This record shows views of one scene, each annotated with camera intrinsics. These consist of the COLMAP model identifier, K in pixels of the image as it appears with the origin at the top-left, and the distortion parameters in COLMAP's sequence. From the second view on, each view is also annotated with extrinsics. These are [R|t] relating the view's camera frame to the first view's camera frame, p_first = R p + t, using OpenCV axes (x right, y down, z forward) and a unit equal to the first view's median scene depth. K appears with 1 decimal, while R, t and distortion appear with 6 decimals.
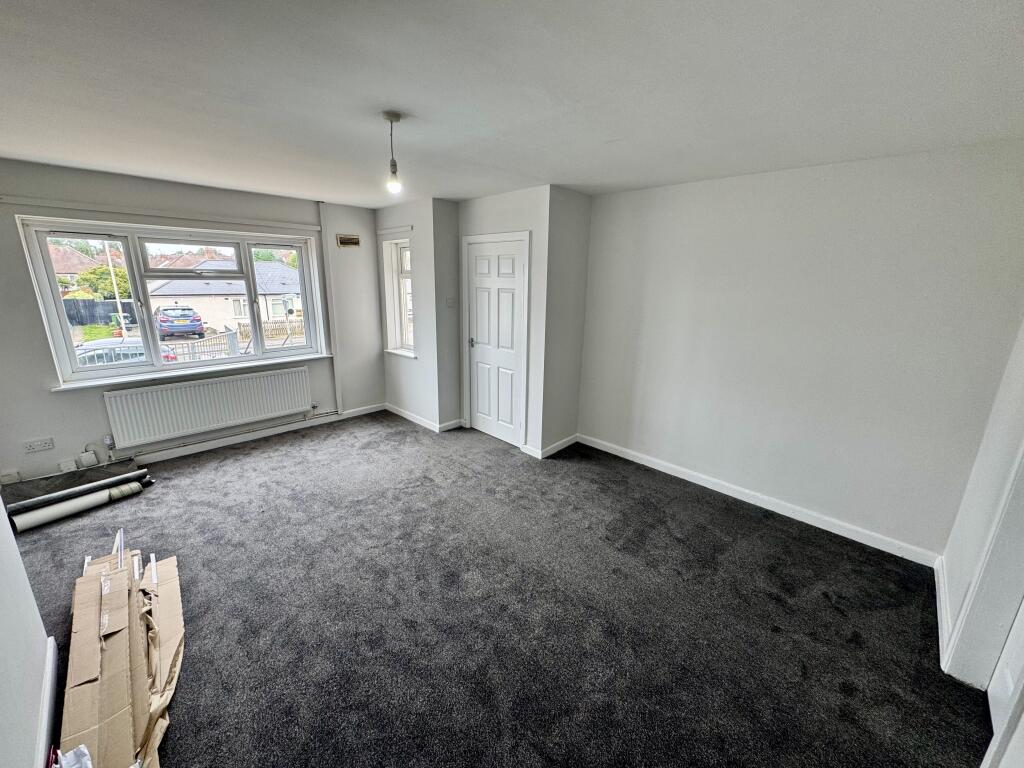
lens RADIAL K [[409.1, 0, 513.8], [0, 409.1, 383.2], [0, 0, 1]] dist [-0.000891, -0.000086]
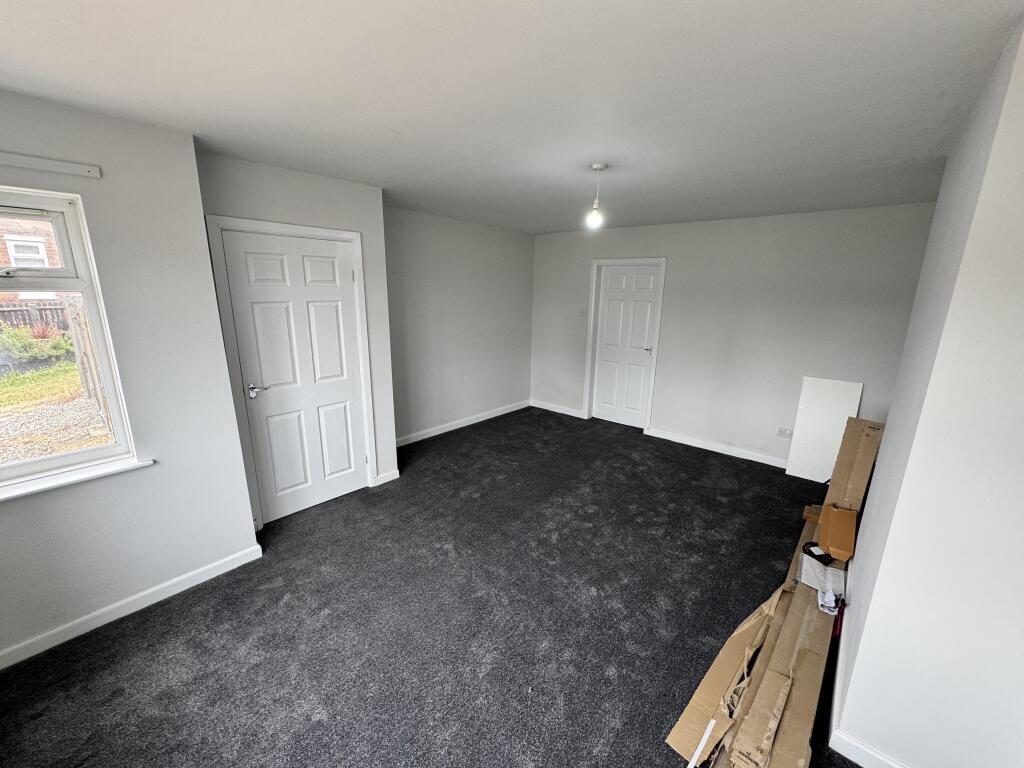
lens RADIAL K [[409.1, 0, 513.8], [0, 409.1, 383.2], [0, 0, 1]] dist [-0.000891, -0.000086]
pose [[-0.070959, -0.248244, 0.966095, -0.790928], [0.228878, 0.938643, 0.258001, -0.196434], [-0.970865, 0.239426, -0.009788, 0.679257]]
